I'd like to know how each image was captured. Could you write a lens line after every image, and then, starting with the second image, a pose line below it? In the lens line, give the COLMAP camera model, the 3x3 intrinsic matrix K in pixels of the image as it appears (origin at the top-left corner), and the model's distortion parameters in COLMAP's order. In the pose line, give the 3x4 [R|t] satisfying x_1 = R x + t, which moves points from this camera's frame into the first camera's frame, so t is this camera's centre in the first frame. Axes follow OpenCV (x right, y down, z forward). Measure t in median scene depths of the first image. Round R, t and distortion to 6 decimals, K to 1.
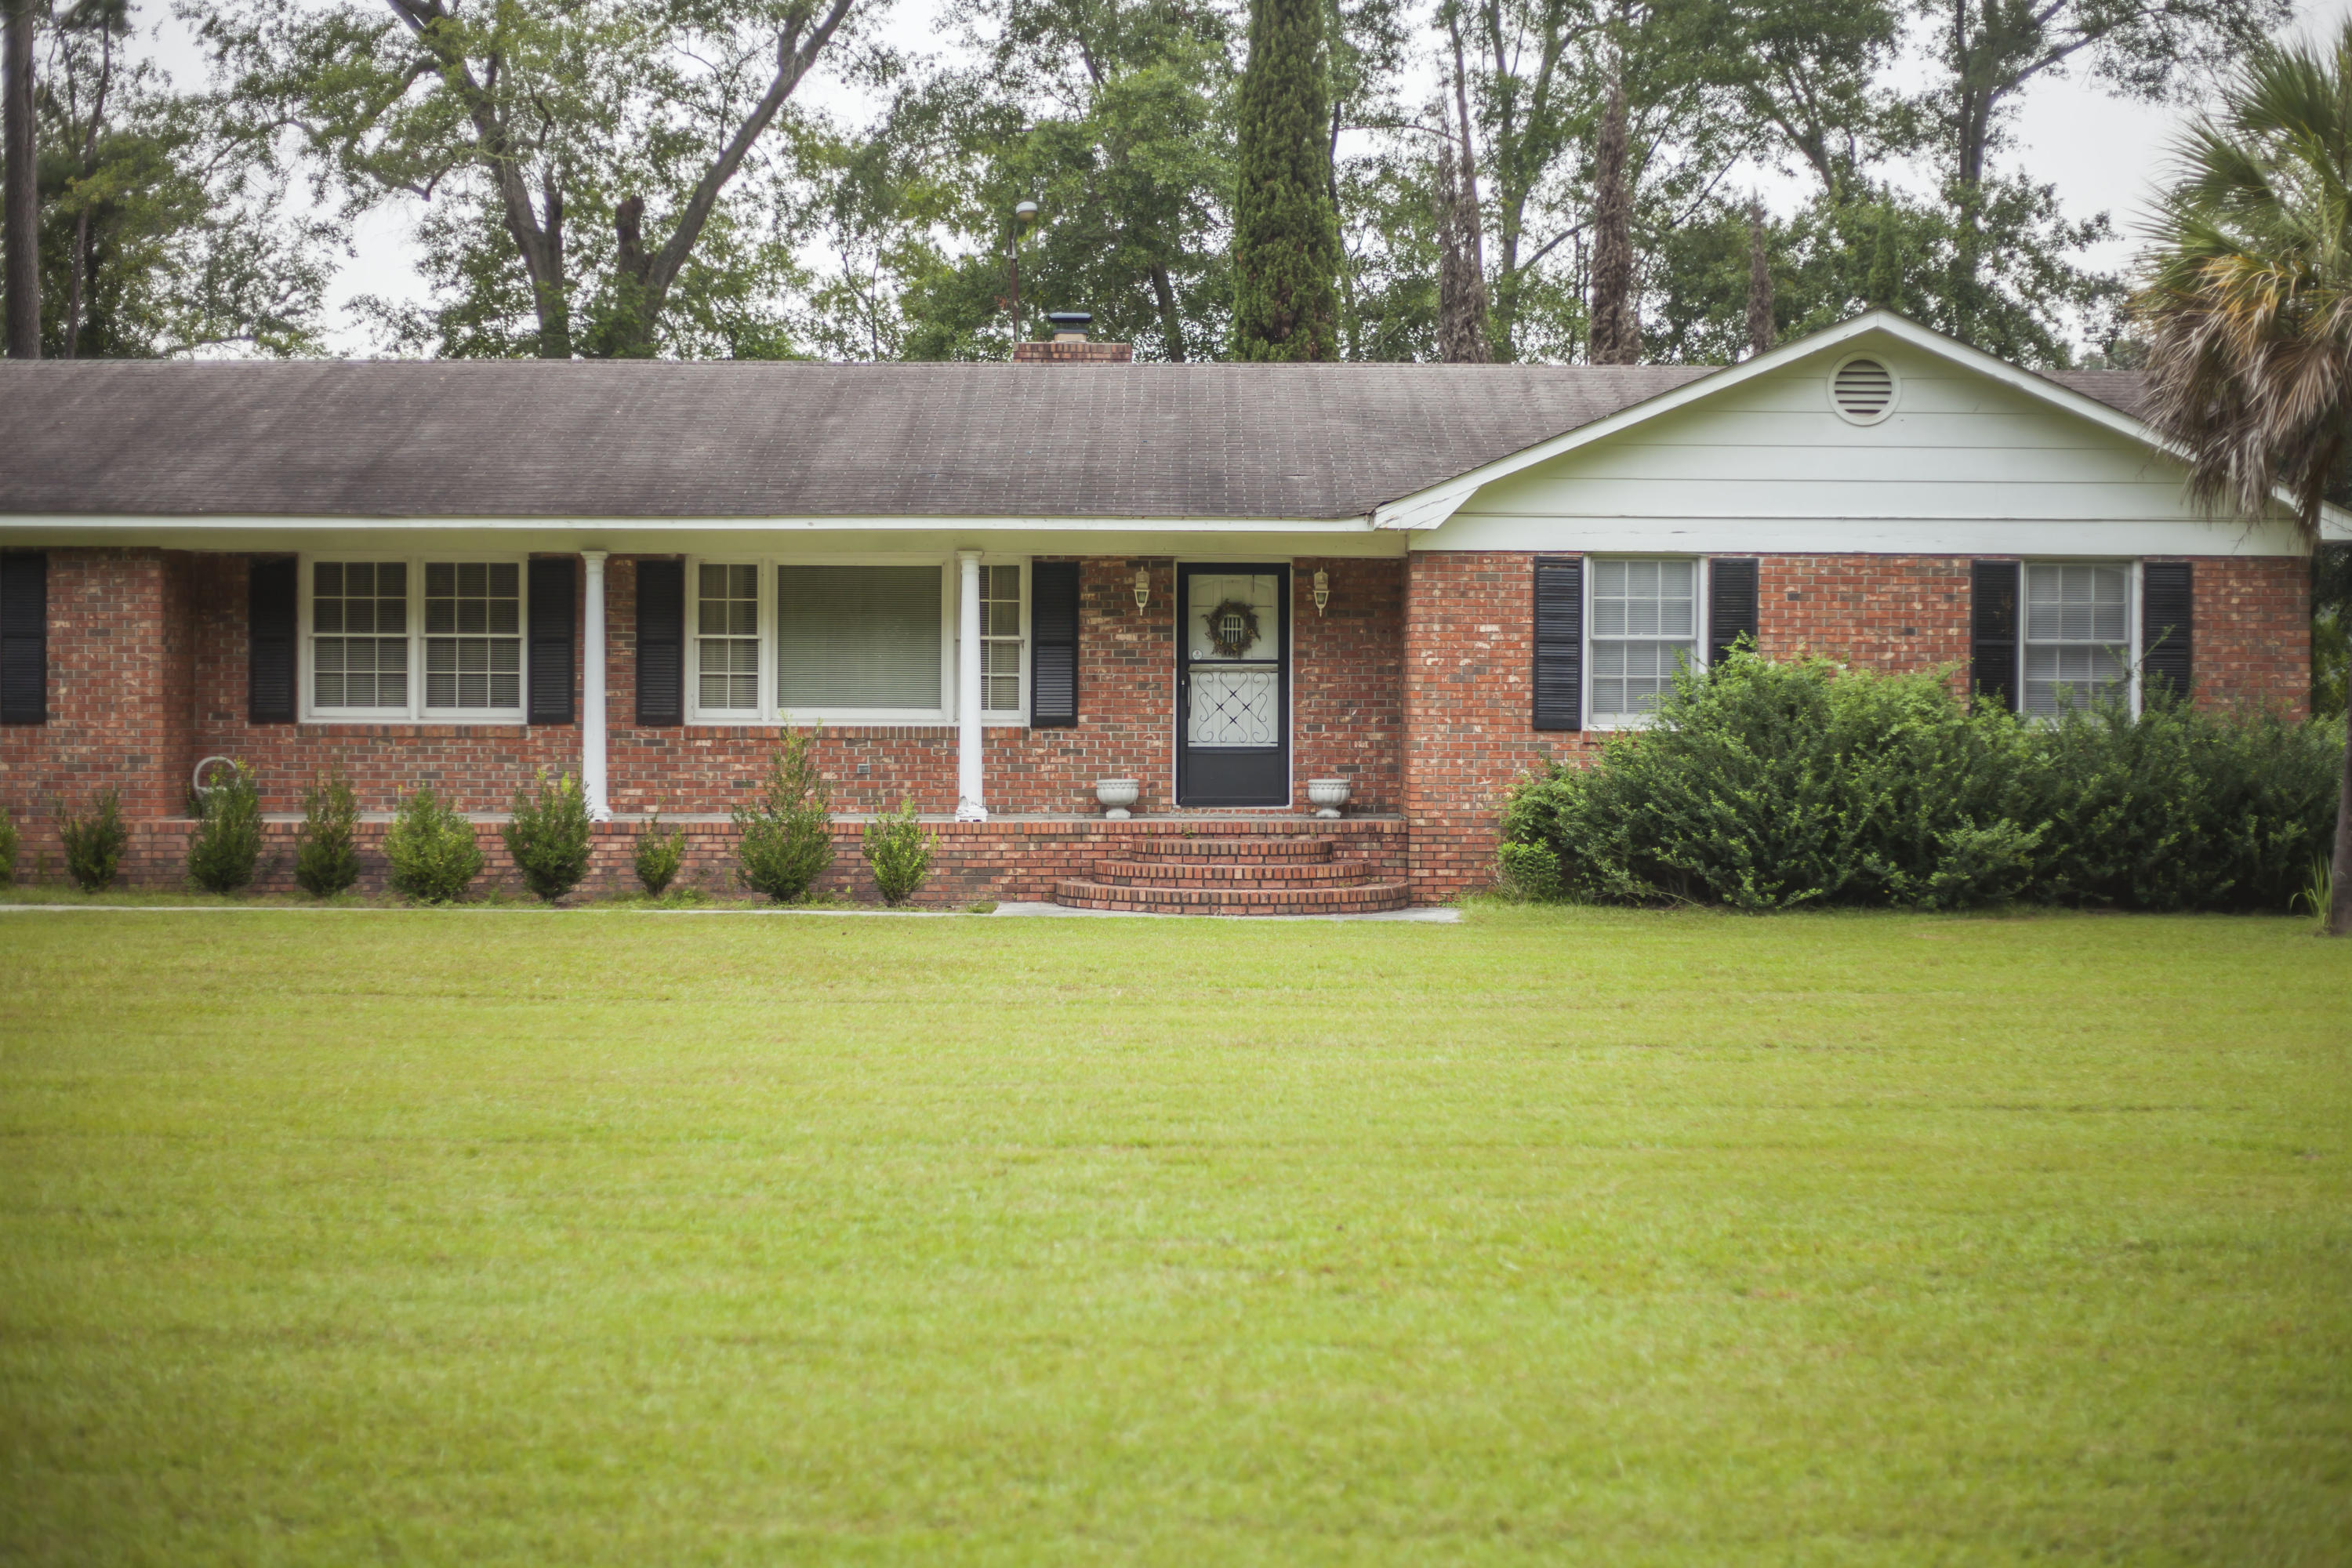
lens RADIAL K [[3542.7, 0, 1176.0], [0, 3542.7, 781.8], [0, 0, 1]] dist [-0.092708, 0.000000]
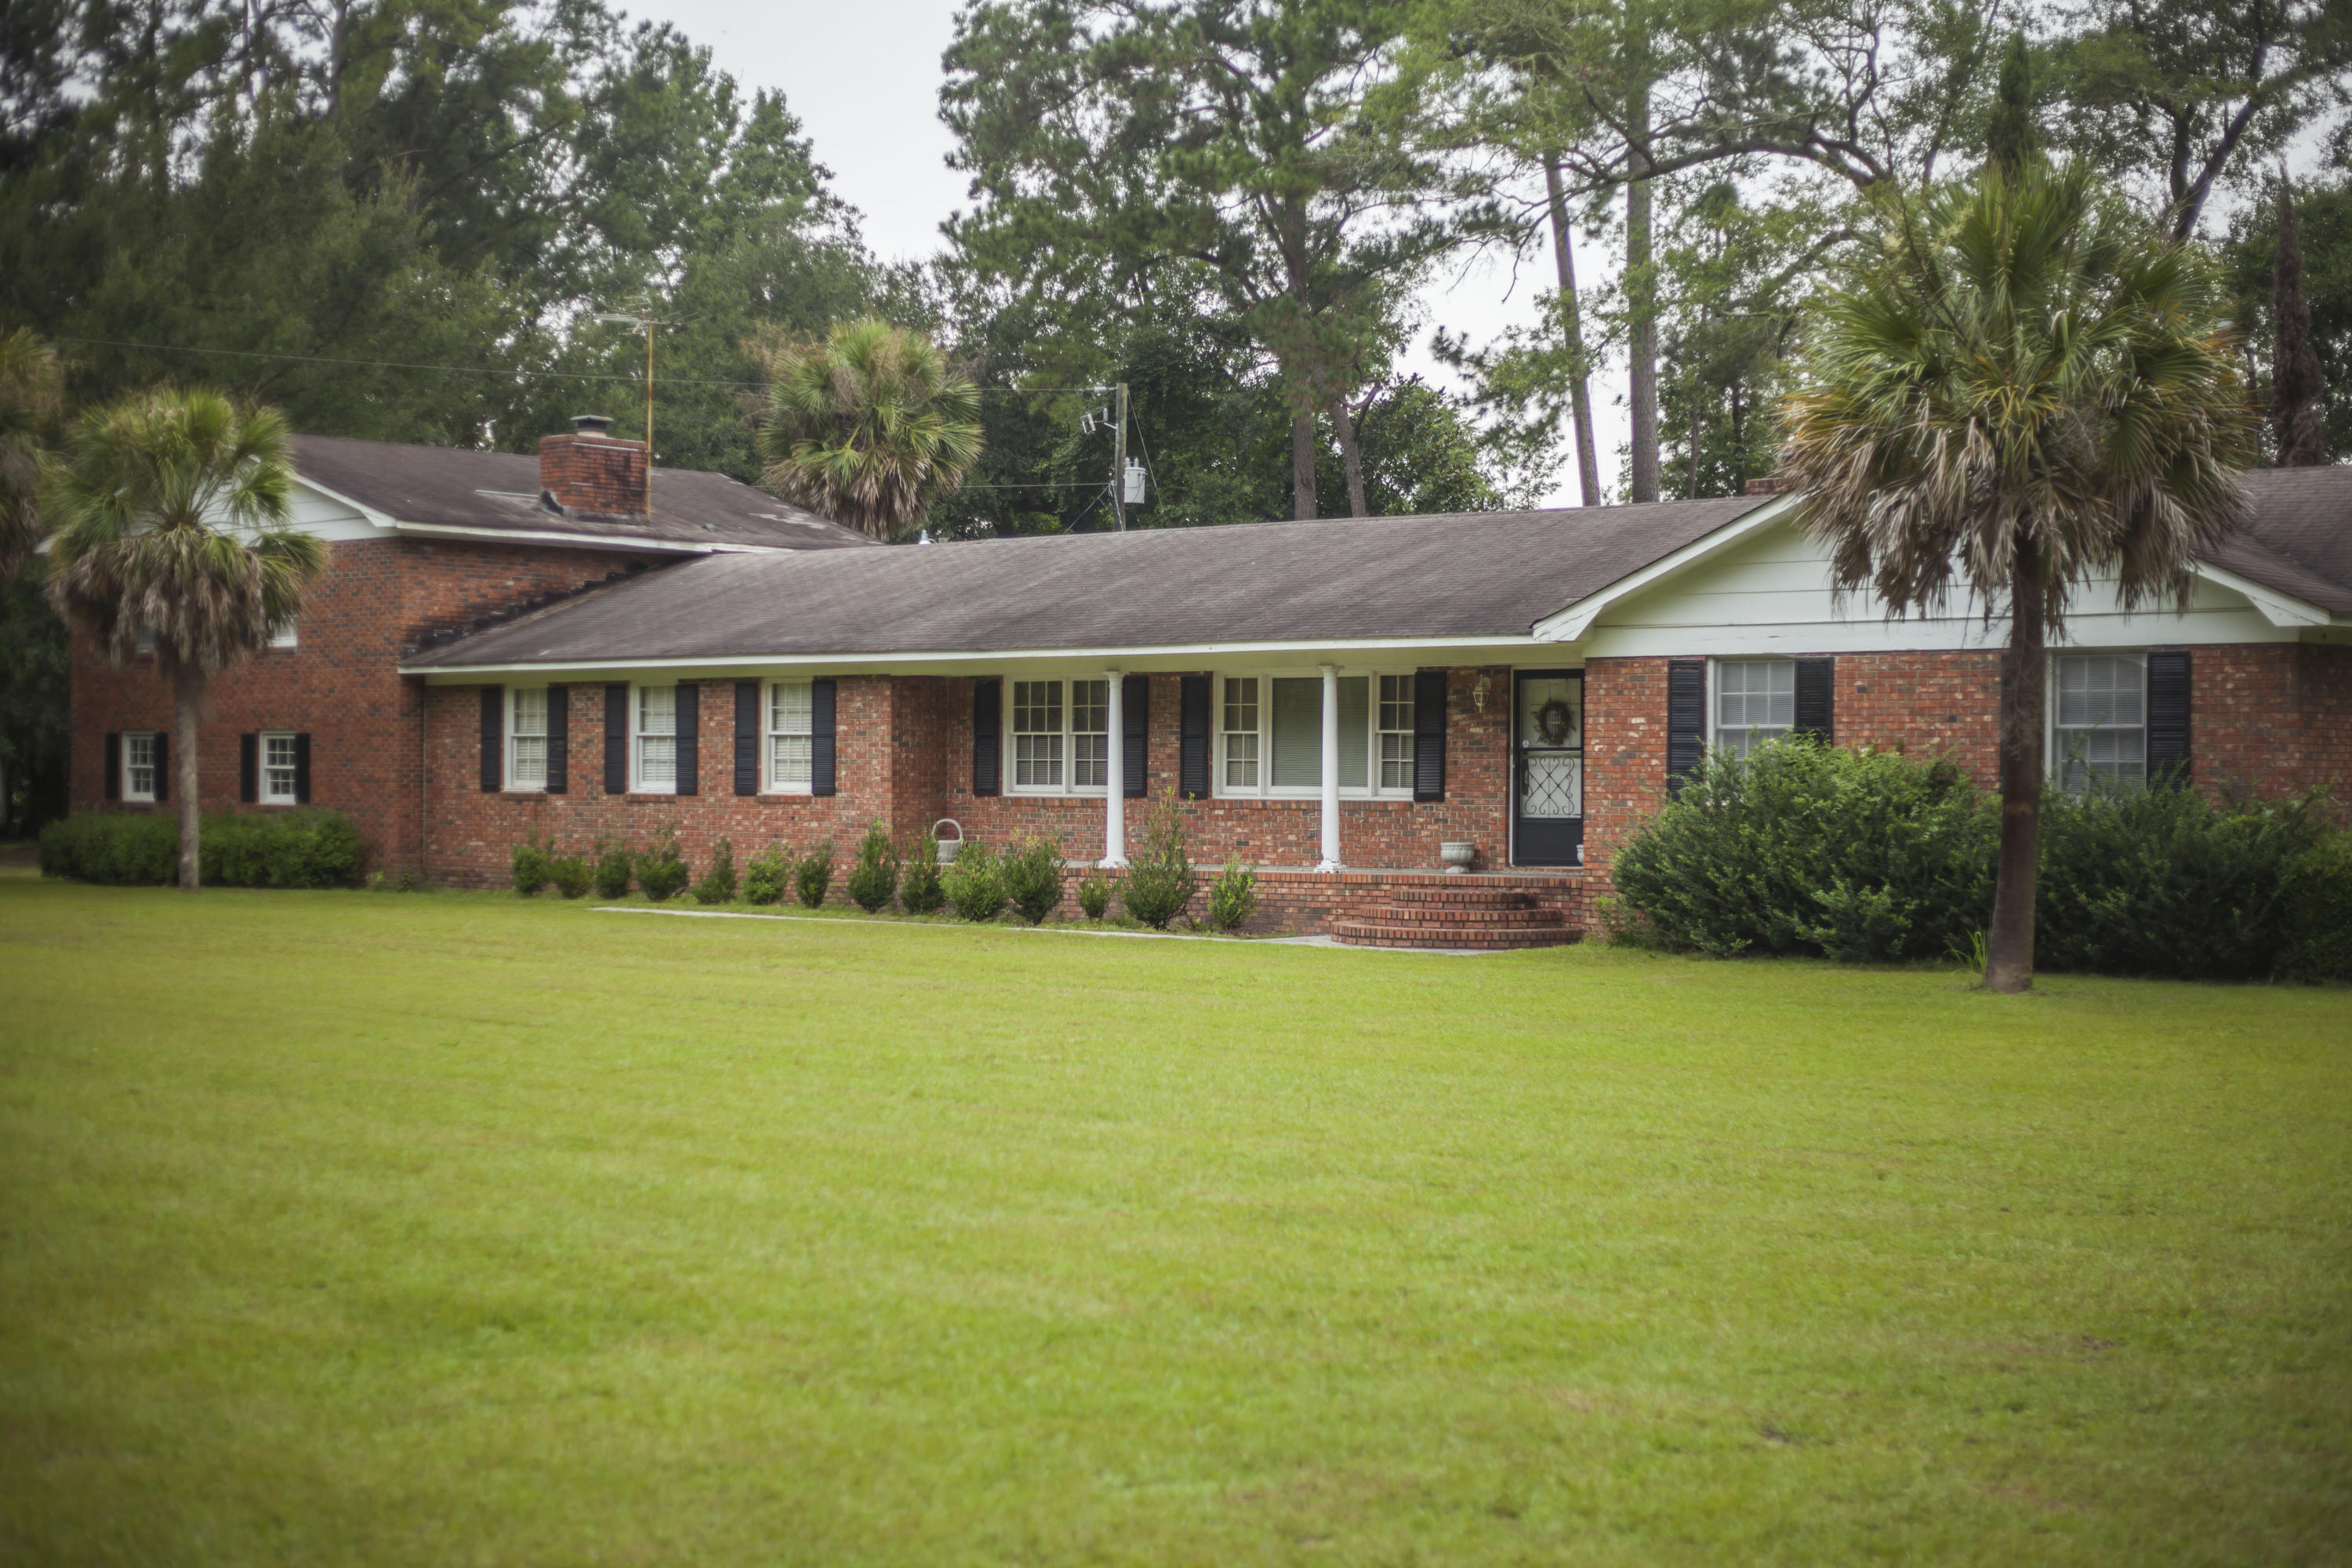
lens RADIAL K [[3542.7, 0, 1176.8], [0, 3542.7, 784.6], [0, 0, 1]] dist [-0.092708, 0.000000]
pose [[0.739101, 0.000704, -0.673594, 0.783311], [-0.017556, 0.999680, -0.018219, 0.003495], [0.673366, 0.025291, 0.738877, -0.003070]]
